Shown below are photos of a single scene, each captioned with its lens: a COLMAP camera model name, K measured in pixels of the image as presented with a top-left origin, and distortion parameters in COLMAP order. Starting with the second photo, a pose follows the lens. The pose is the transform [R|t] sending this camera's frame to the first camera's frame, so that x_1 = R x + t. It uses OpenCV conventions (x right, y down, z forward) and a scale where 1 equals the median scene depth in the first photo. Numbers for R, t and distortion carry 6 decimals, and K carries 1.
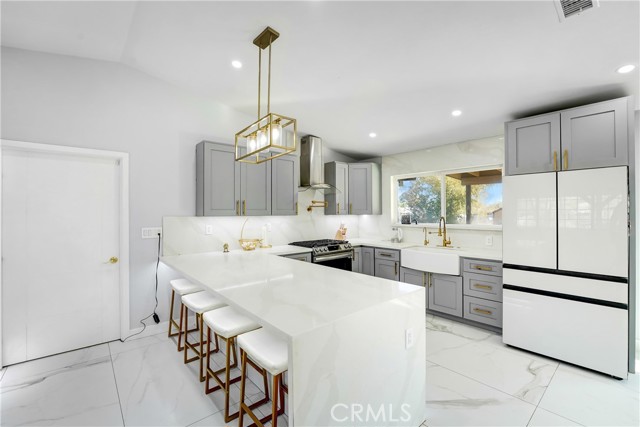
lens RADIAL K [[278.9, 0, 318.8], [0, 278.9, 207.2], [0, 0, 1]] dist [-0.014543, -0.000025]
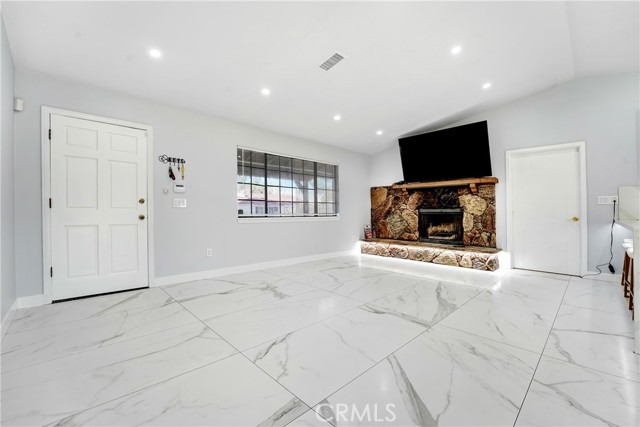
lens RADIAL K [[269.5, 0, 329.7], [0, 269.5, 210.9], [0, 0, 1]] dist [-0.027186, 0.002837]
pose [[0.070366, 0.009712, -0.997474, 0.389484], [0.009943, 0.999896, 0.010437, 0.093244], [0.997472, -0.010653, 0.070263, -0.267487]]
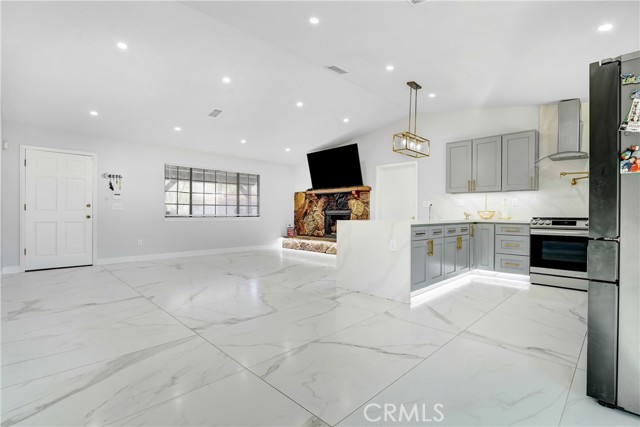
lens RADIAL K [[296.3, 0, 325.9], [0, 296.3, 207.8], [0, 0, 1]] dist [-0.013739, 0.001537]
pose [[0.084229, -0.006904, -0.996423, 0.942721], [0.010886, 0.999923, -0.006008, 0.095891], [0.996387, -0.010341, 0.084298, 0.170596]]
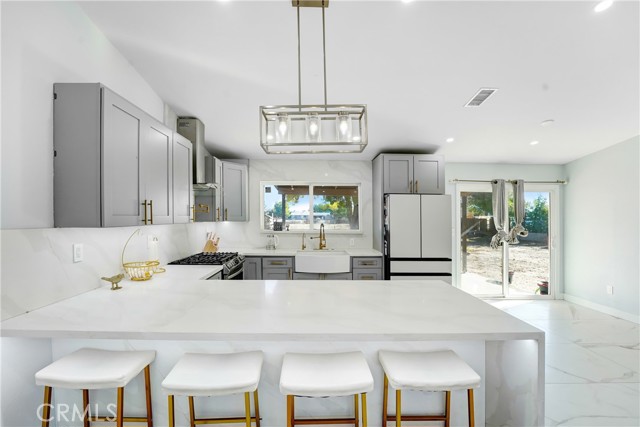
lens RADIAL K [[278.9, 0, 304.7], [0, 278.9, 214.3], [0, 0, 1]] dist [-0.014543, -0.000025]
pose [[0.642388, 0.015699, 0.766218, -0.465637], [-0.023520, 0.999723, -0.000765, -0.000221], [-0.766018, -0.017530, 0.642580, 0.315958]]
